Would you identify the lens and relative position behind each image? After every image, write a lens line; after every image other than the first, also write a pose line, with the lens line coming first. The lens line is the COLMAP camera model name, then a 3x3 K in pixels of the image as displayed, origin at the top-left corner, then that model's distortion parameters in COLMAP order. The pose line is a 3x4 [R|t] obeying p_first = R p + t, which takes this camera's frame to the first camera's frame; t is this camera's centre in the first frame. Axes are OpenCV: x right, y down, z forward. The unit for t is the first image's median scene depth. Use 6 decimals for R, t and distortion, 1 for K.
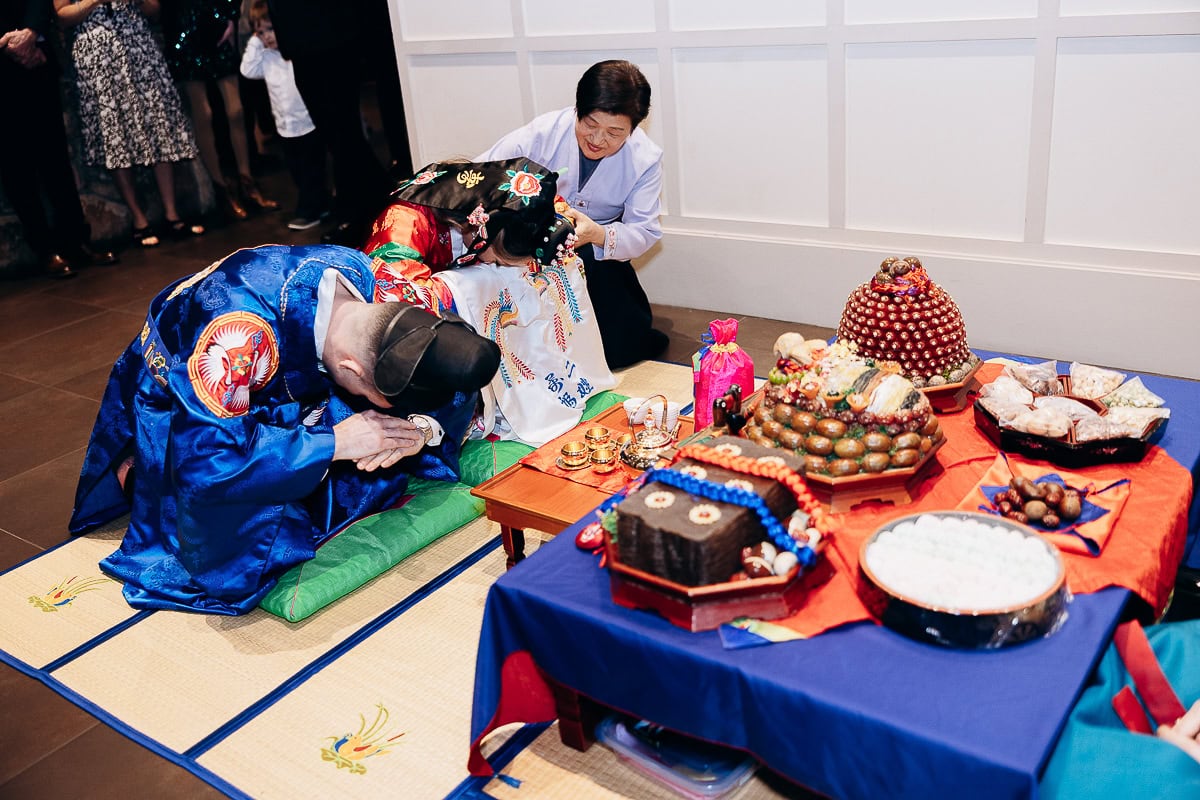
lens RADIAL K [[1110.8, 0, 600.0], [0, 1110.8, 400.0], [0, 0, 1]] dist [-0.000074, -0.002827]
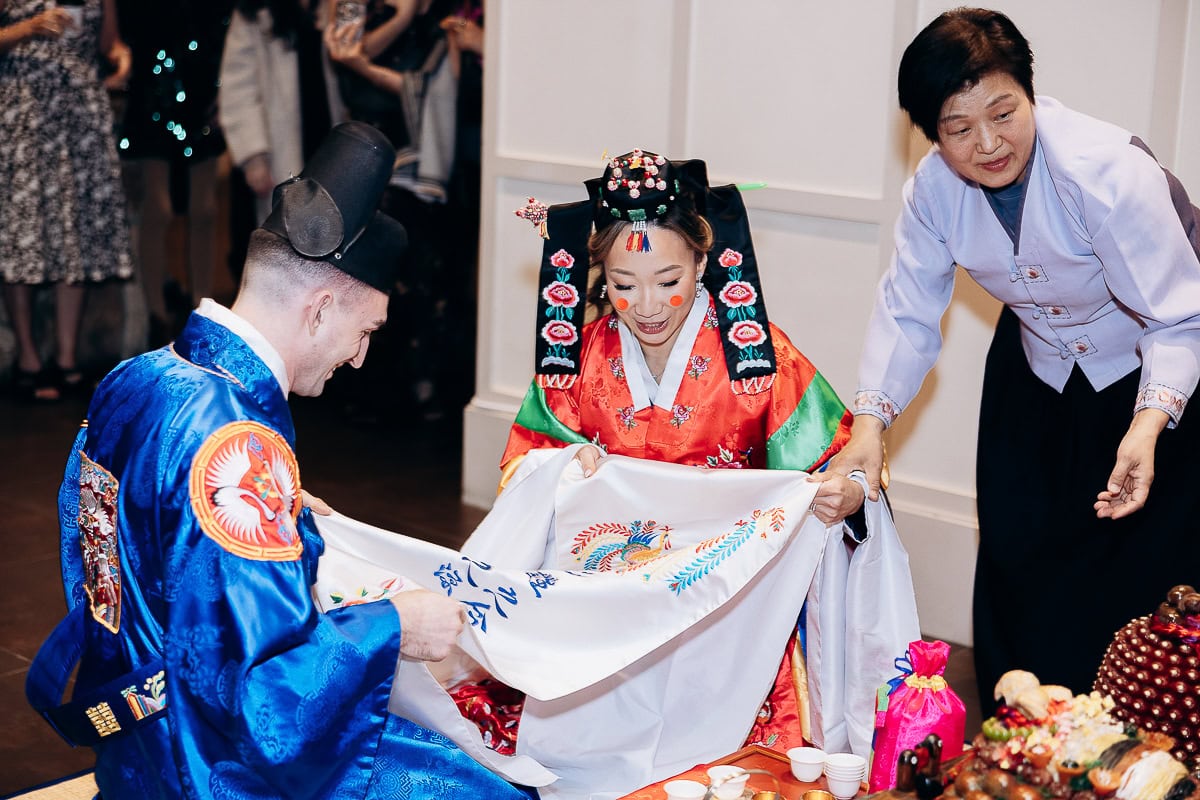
lens RADIAL K [[2032.3, 0, 600.0], [0, 2032.3, 400.0], [0, 0, 1]] dist [0.003135, 0.072805]
pose [[0.987955, 0.138575, -0.068867, -0.028093], [-0.148784, 0.972974, -0.176595, 0.041082], [0.042534, 0.184714, 0.981871, -0.319110]]
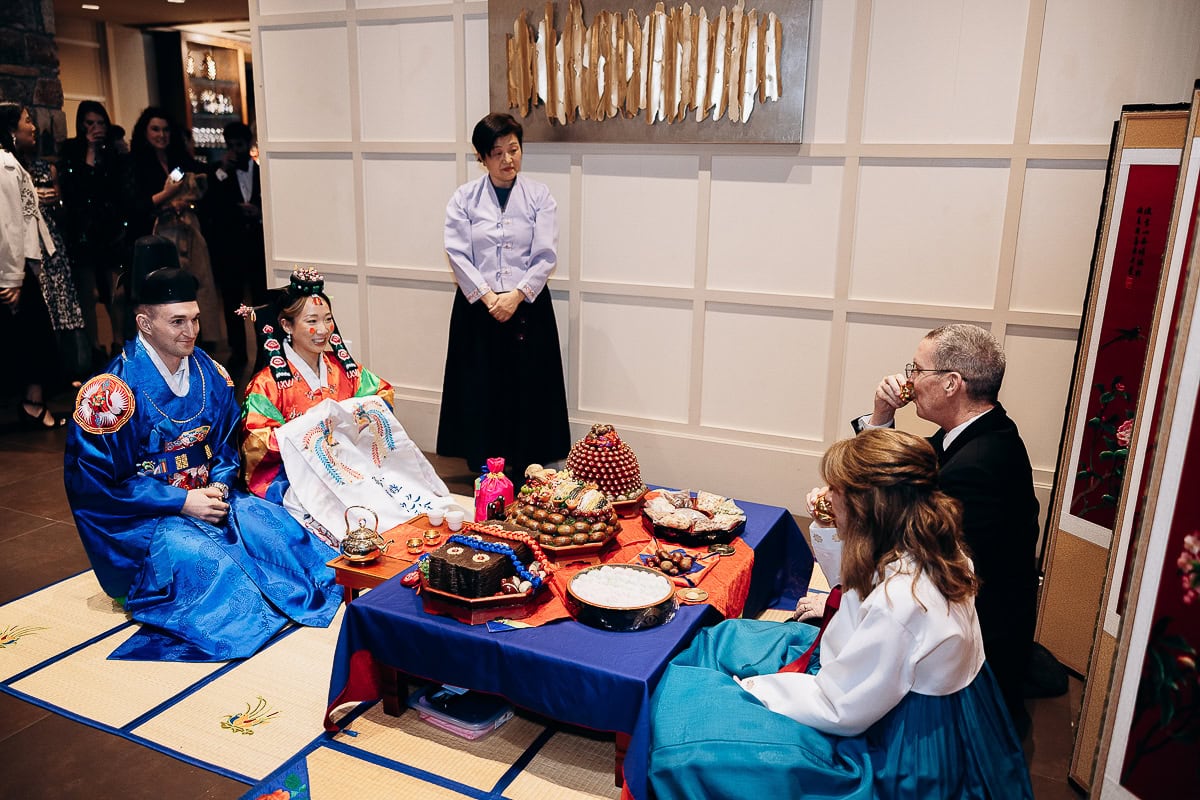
lens RADIAL K [[950.0, 0, 600.0], [0, 950.0, 400.0], [0, 0, 1]] dist [-0.013205, -0.003969]
pose [[0.975009, 0.058749, 0.214257, -0.049359], [-0.022601, 0.985628, -0.167410, 0.086544], [-0.221013, 0.158384, 0.962324, -0.443377]]
